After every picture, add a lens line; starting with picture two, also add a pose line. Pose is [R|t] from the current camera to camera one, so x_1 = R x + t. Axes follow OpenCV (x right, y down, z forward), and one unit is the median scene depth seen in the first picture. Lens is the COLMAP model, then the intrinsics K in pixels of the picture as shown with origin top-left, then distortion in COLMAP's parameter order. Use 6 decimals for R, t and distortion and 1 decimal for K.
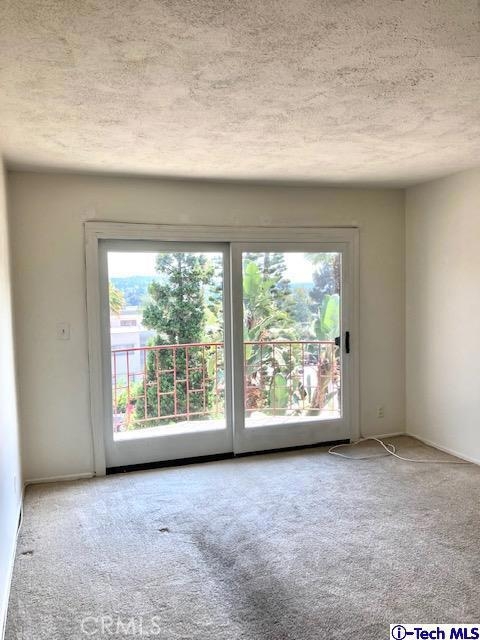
lens RADIAL K [[536.3, 0, 239.4], [0, 536.3, 319.9], [0, 0, 1]] dist [0.084635, -0.044127]
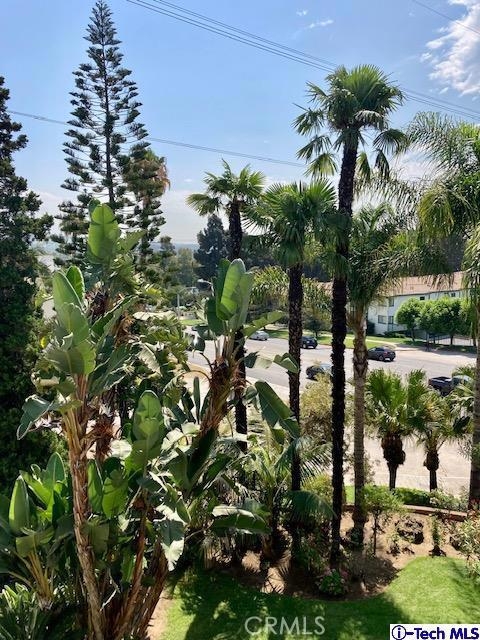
lens RADIAL K [[520.1, 0, 241.1], [0, 520.1, 316.0], [0, 0, 1]] dist [-0.004501, 0.032766]
pose [[0.975764, -0.015239, 0.218293, 0.039570], [0.000429, 0.997703, 0.067732, -0.018103], [-0.218824, -0.065997, 0.973530, 0.333969]]
